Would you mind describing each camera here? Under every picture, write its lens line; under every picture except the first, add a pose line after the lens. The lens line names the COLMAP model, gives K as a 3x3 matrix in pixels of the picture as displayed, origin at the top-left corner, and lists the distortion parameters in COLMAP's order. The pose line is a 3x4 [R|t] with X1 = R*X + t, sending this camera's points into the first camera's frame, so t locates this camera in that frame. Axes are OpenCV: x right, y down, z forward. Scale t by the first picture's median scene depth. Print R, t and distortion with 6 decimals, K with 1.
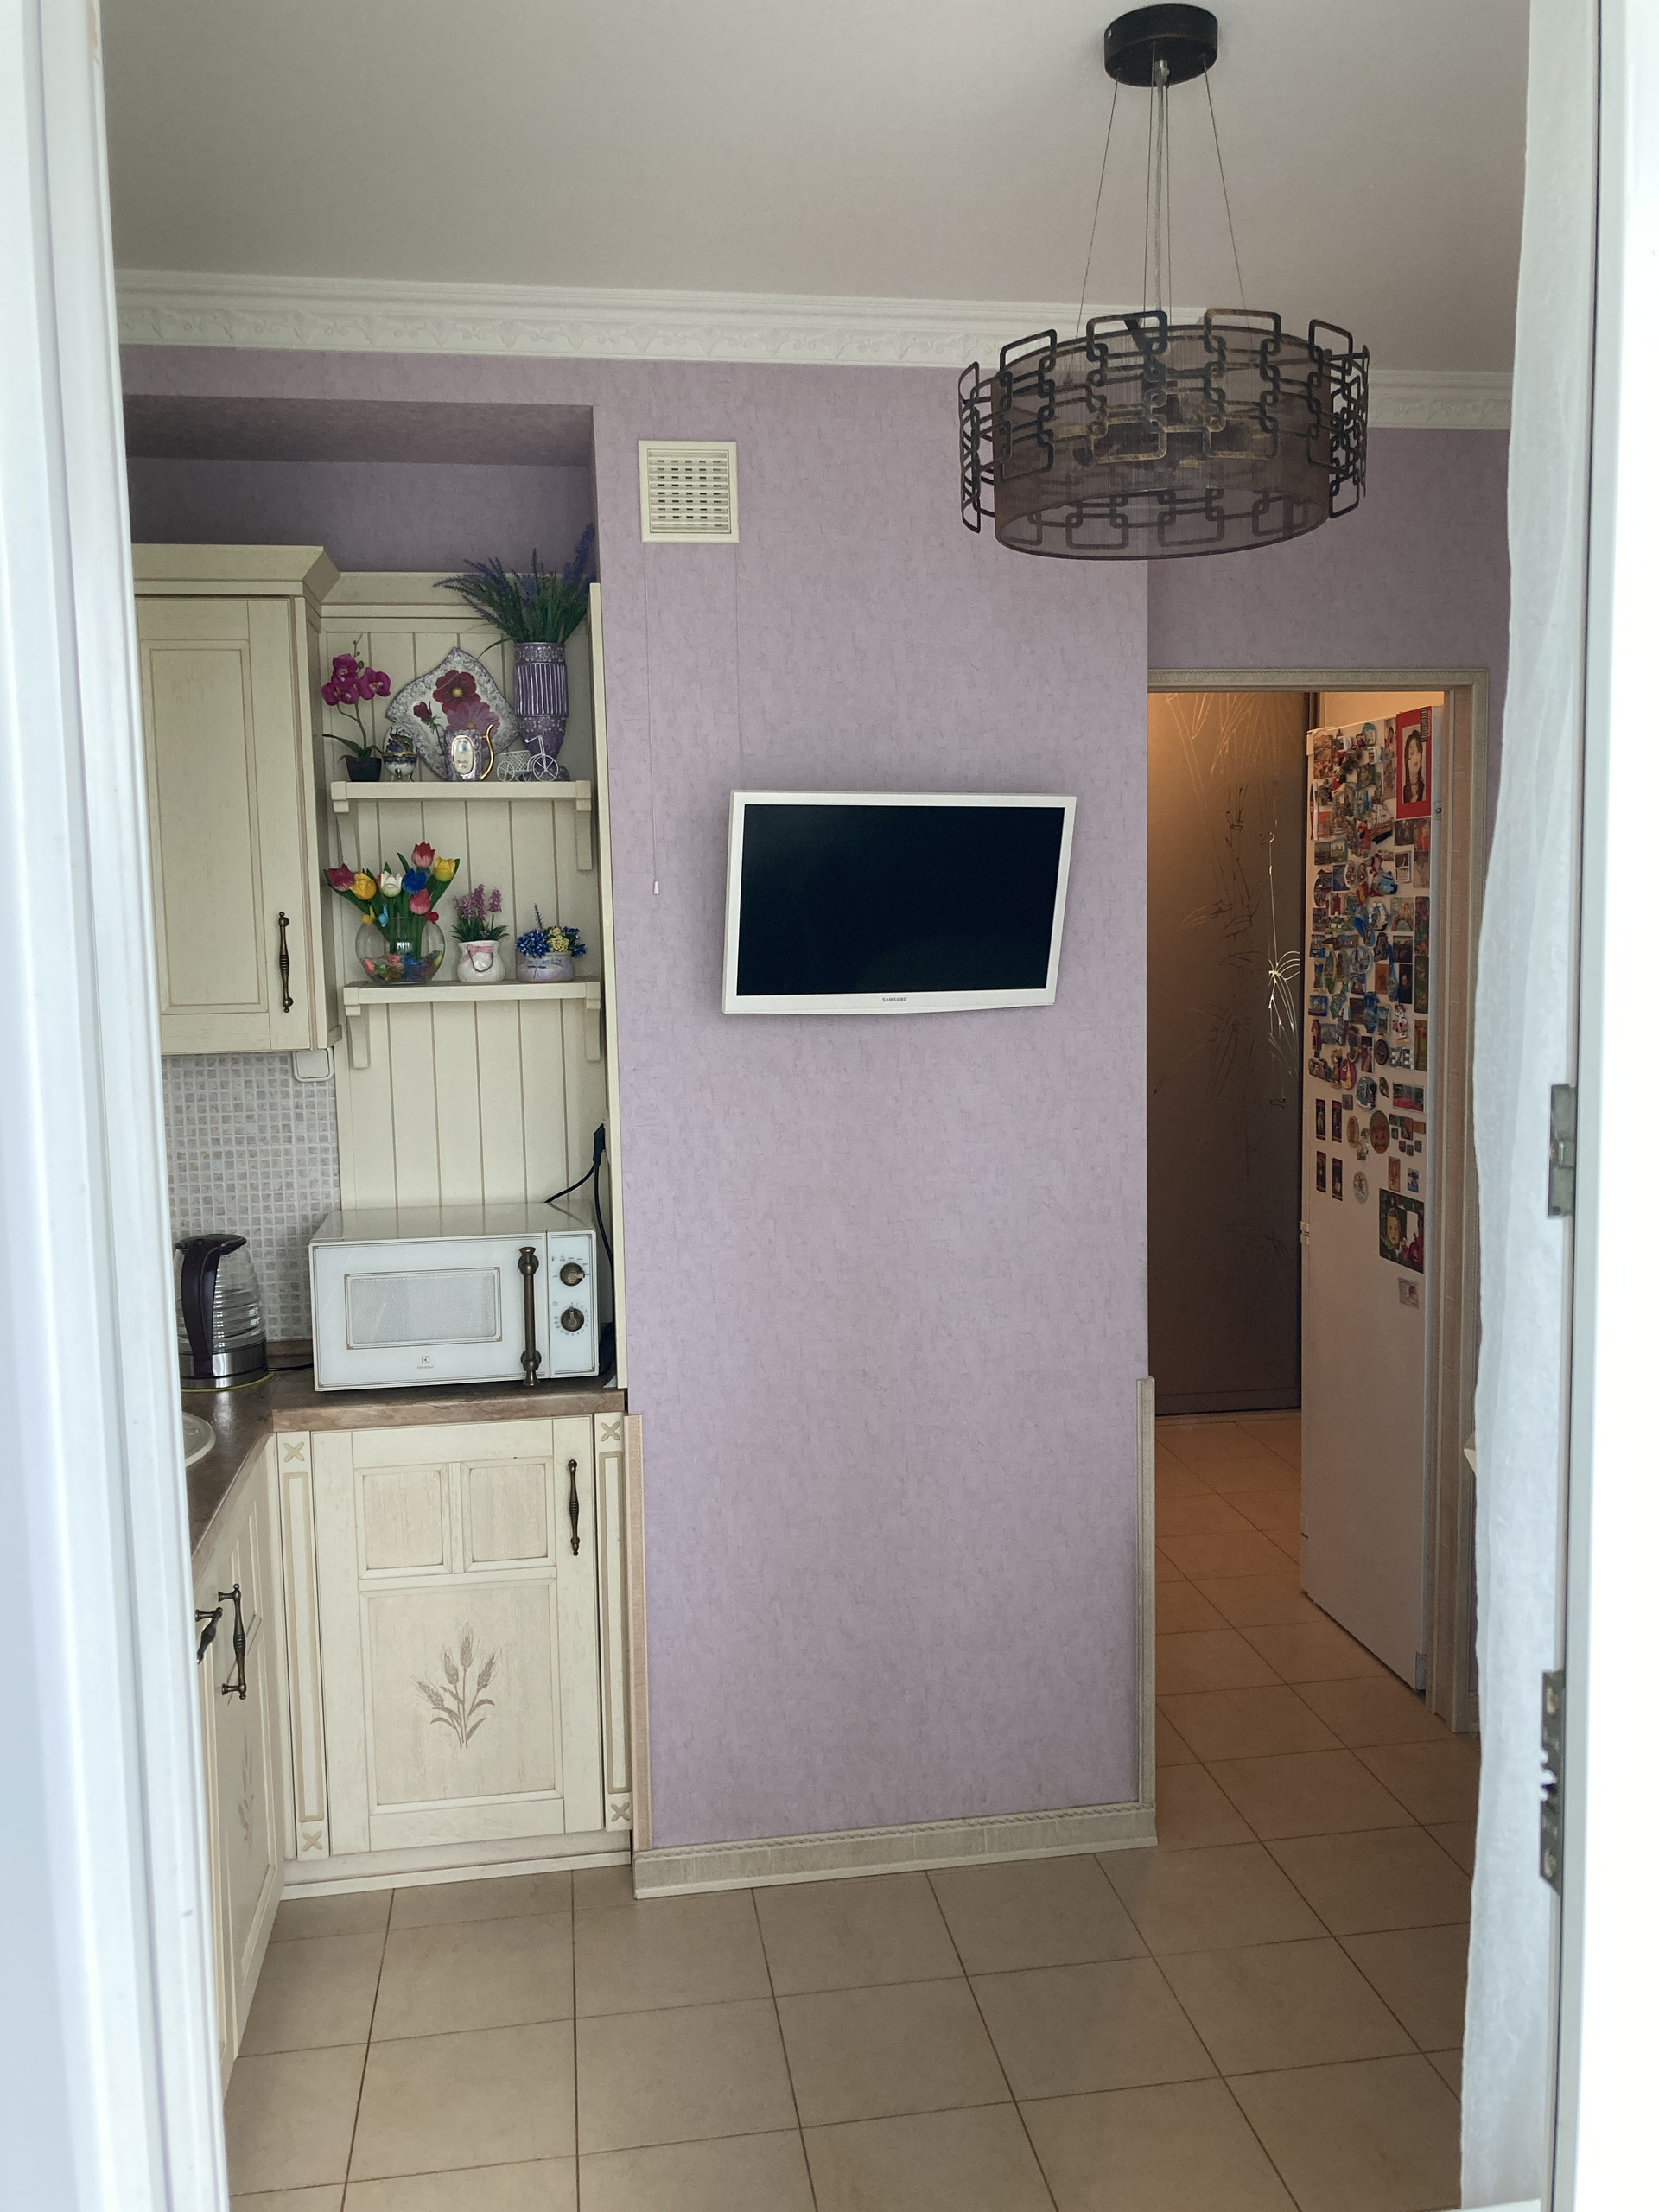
lens RADIAL K [[1810.3, 0, 832.6], [0, 1810.3, 1095.8], [0, 0, 1]] dist [0.047367, -0.067264]
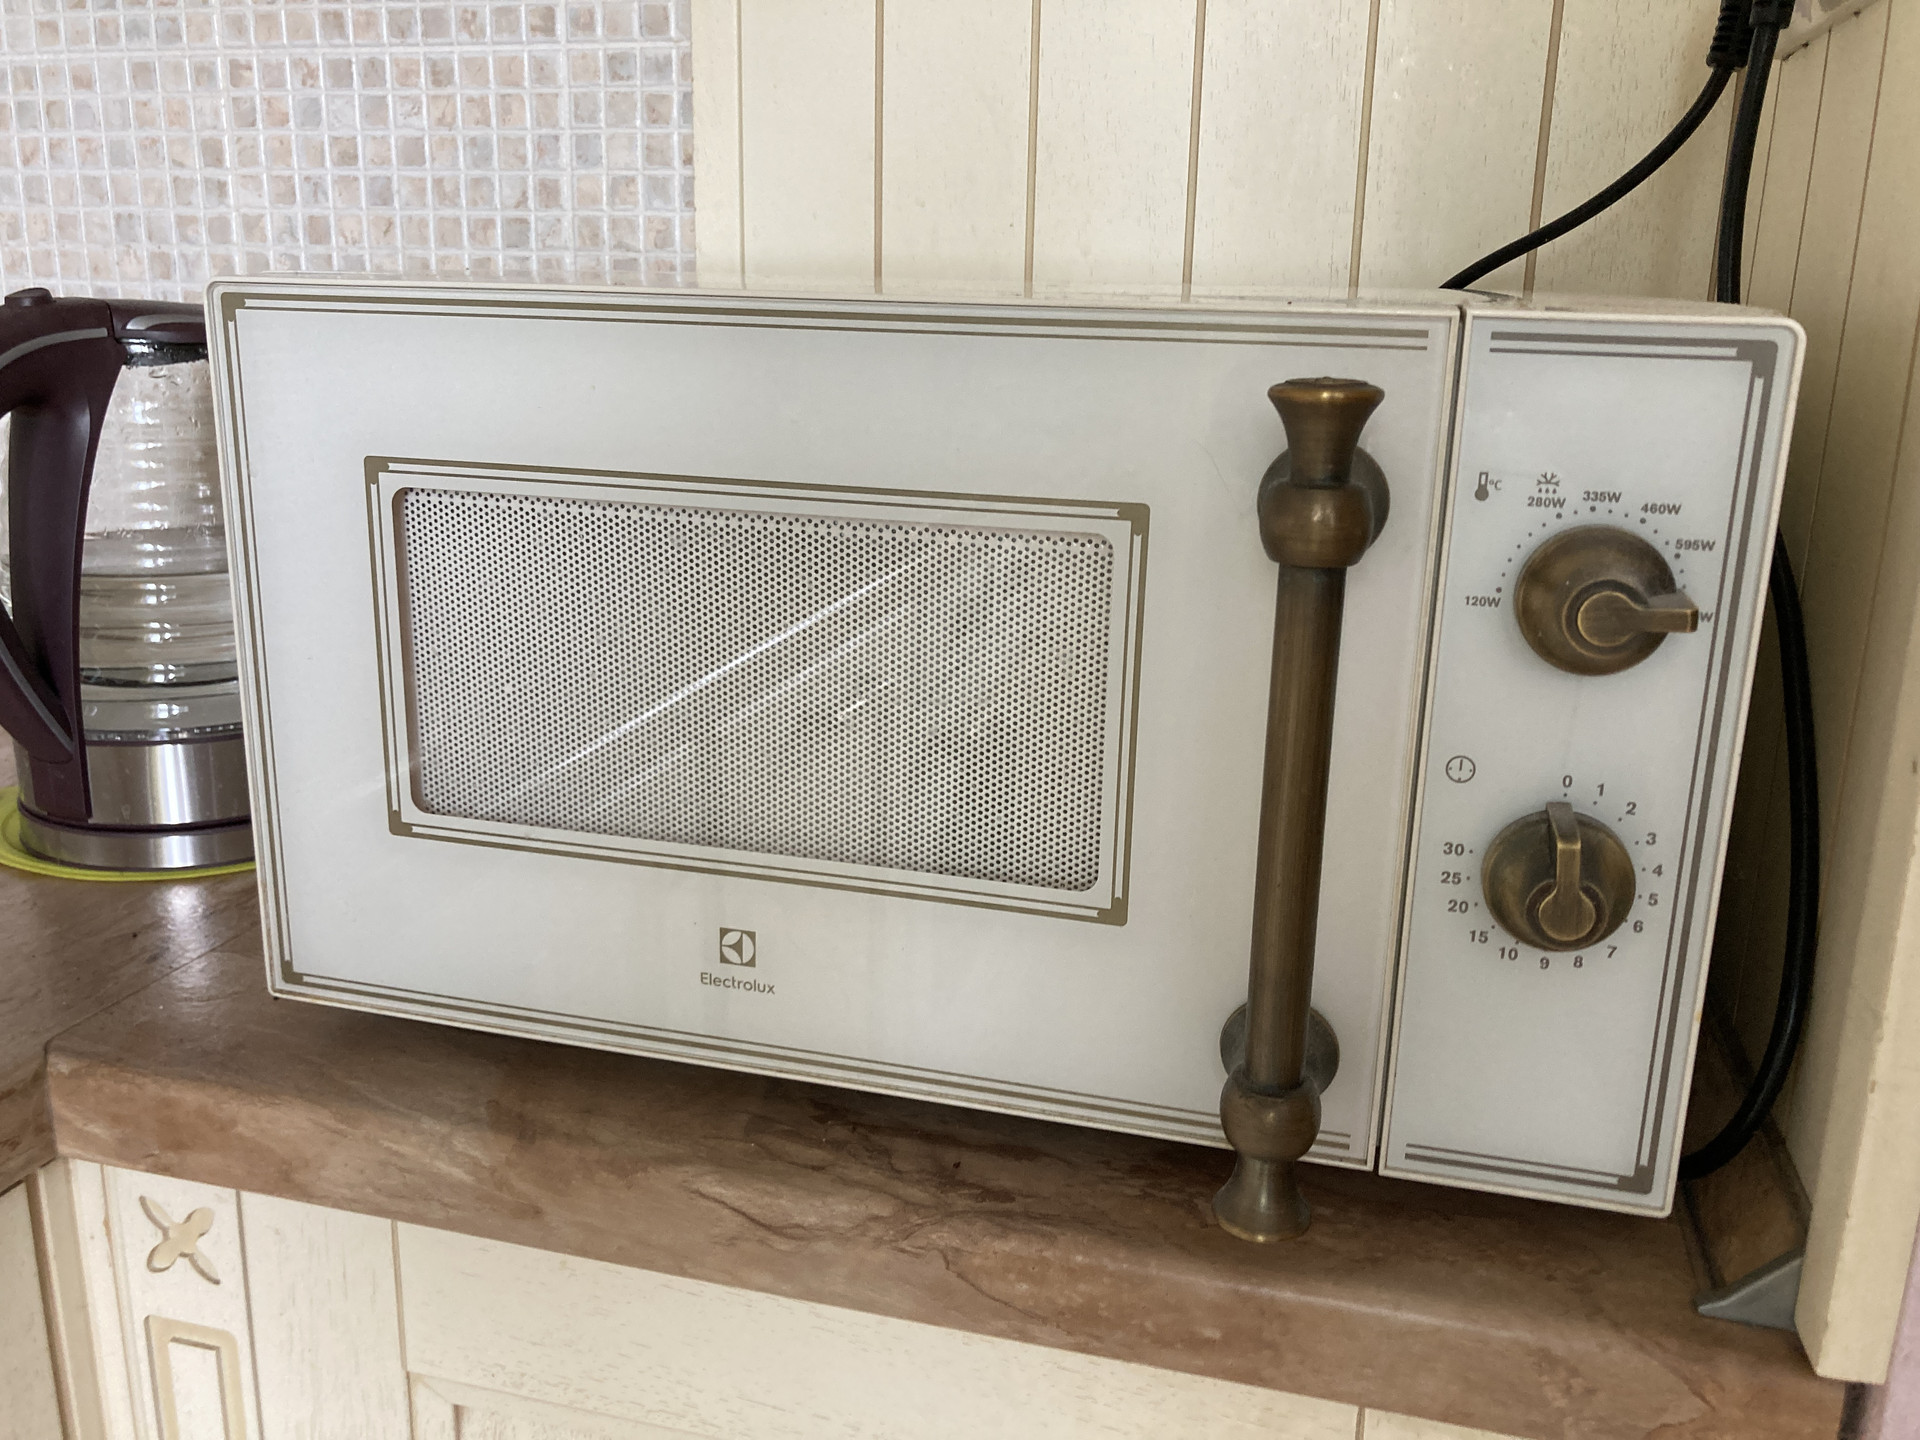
lens RADIAL K [[1585.0, 0, 959.2], [0, 1585.0, 695.9], [0, 0, 1]] dist [0.035644, -0.045280]
pose [[0.910732, 0.138623, -0.389039, -0.137764], [-0.080144, 0.983400, 0.162792, 0.087915], [0.405148, -0.117081, 0.906723, 0.844050]]
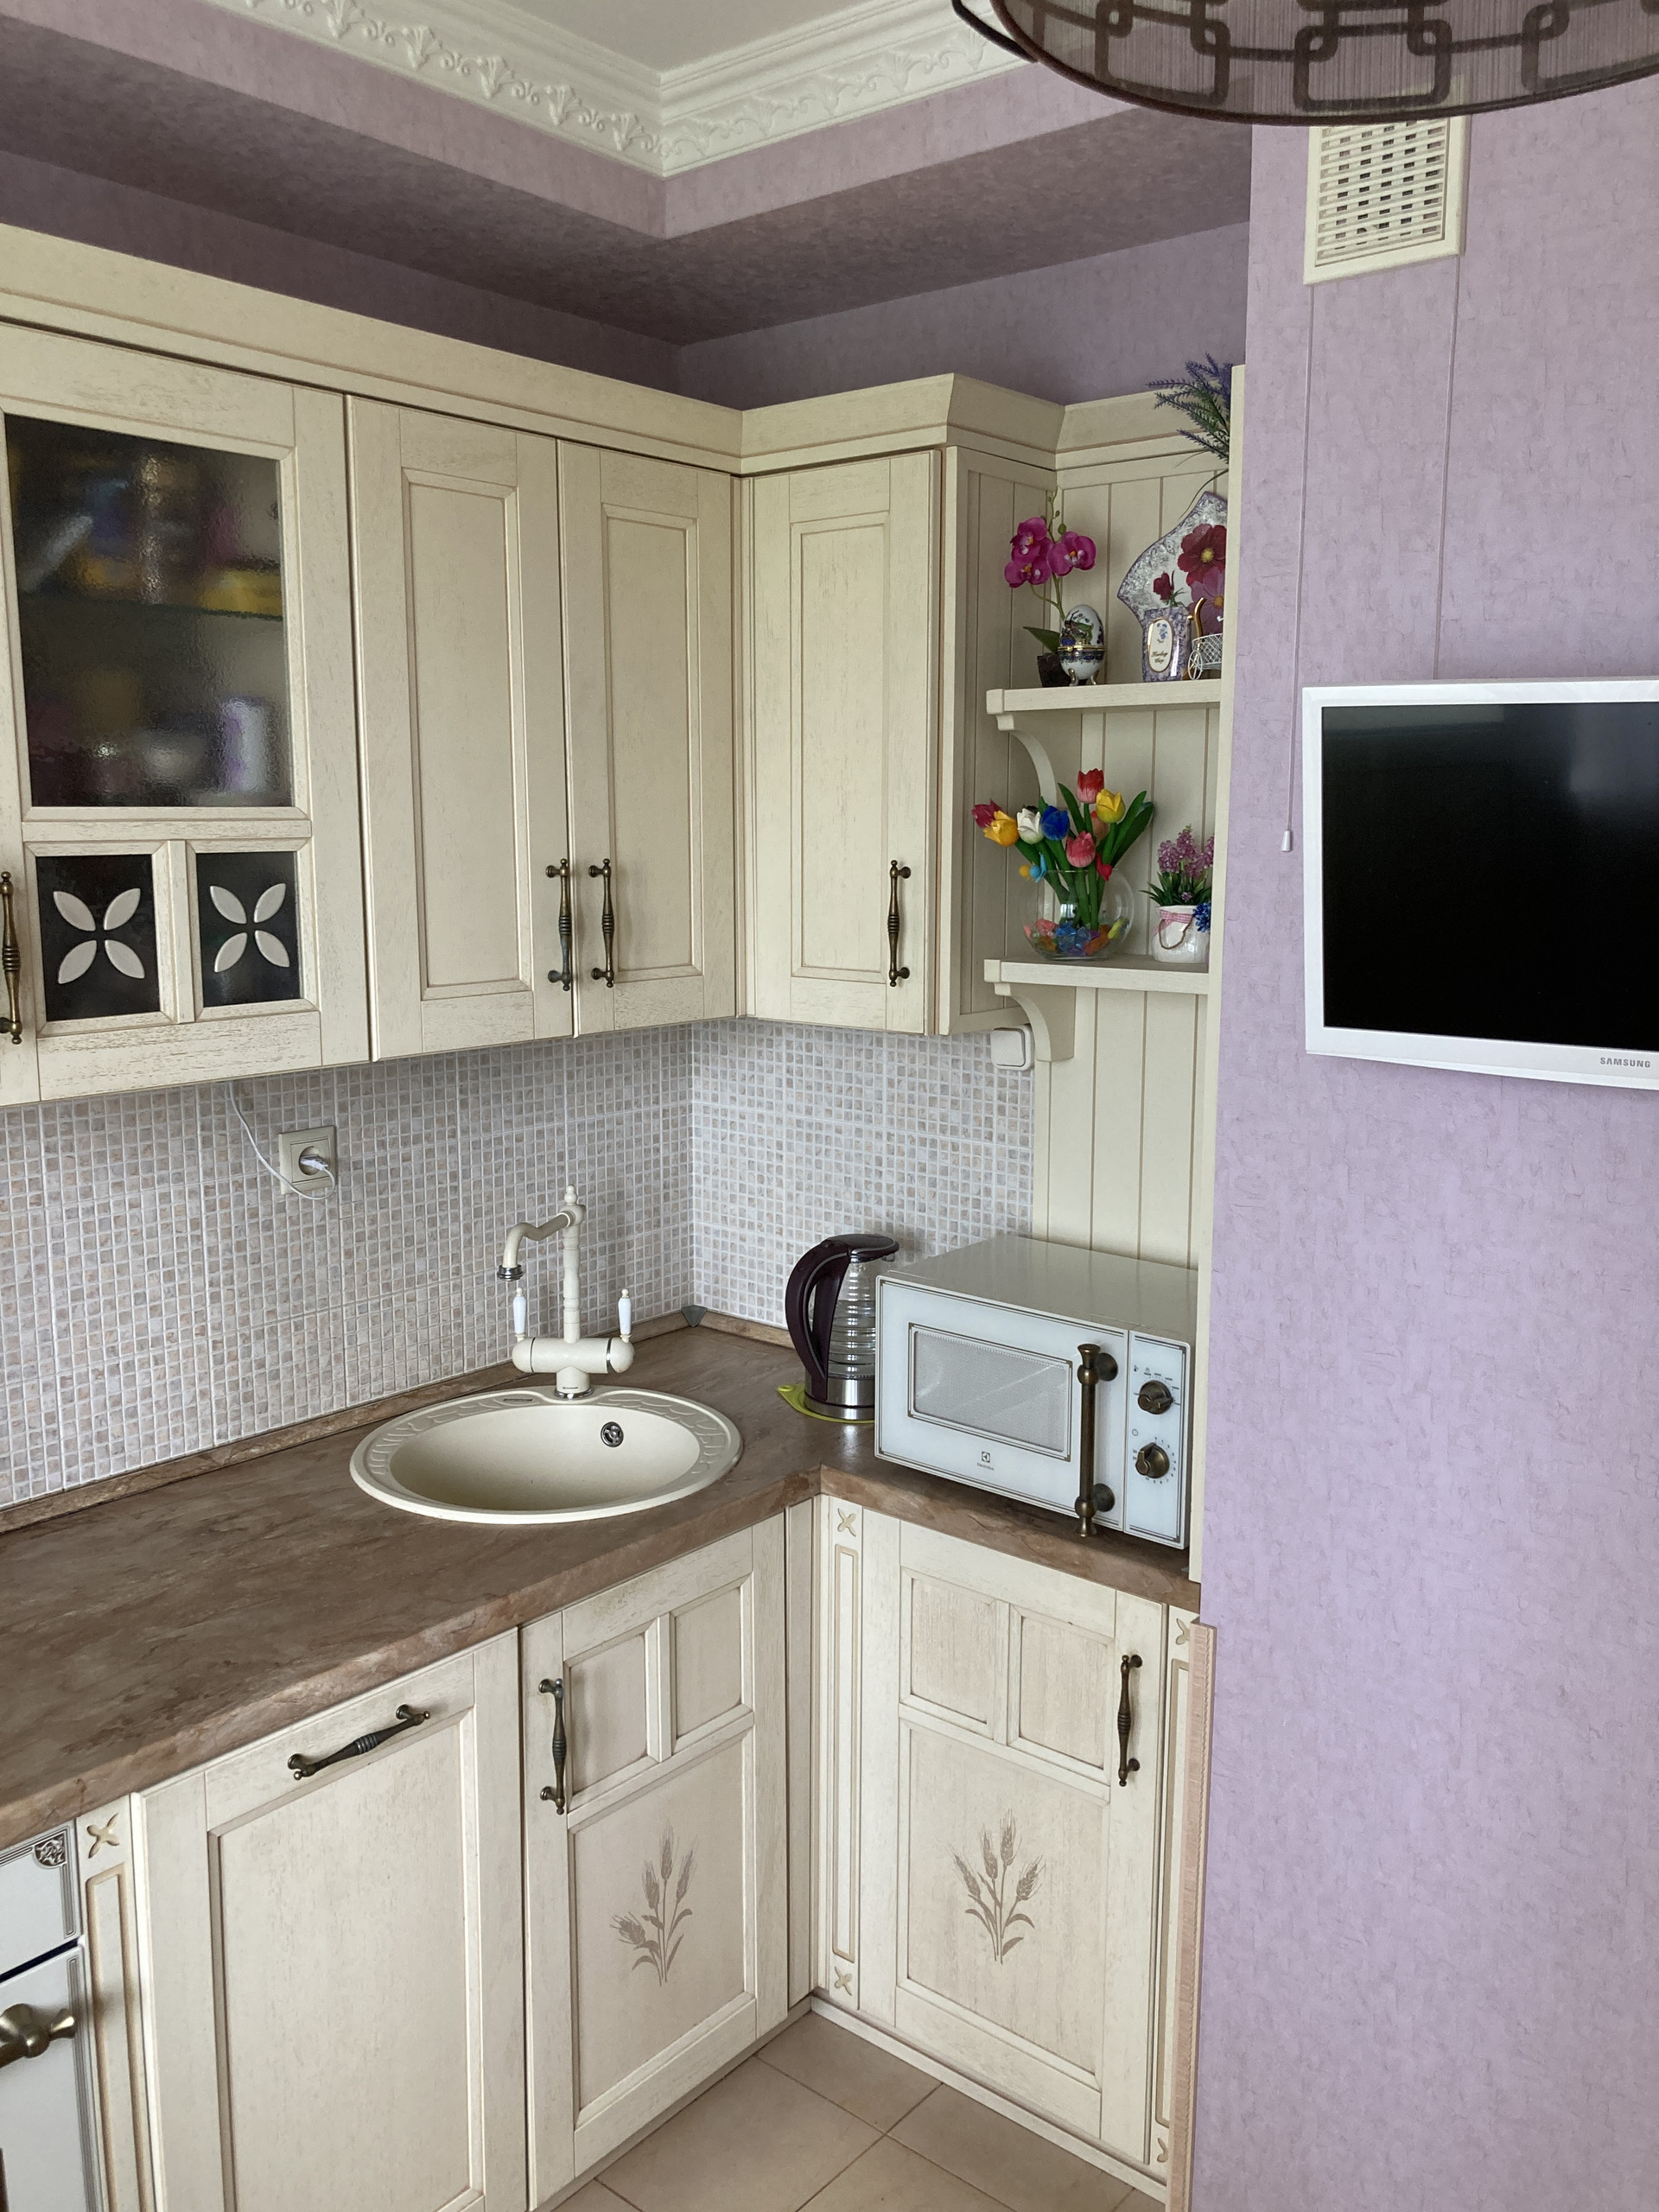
lens RADIAL K [[1810.3, 0, 832.6], [0, 1810.3, 1095.8], [0, 0, 1]] dist [0.047367, -0.067264]
pose [[0.650531, 0.135534, -0.747289, 0.276631], [-0.091220, 0.990768, 0.100285, -0.073621], [0.753982, 0.002929, 0.656888, 0.444333]]
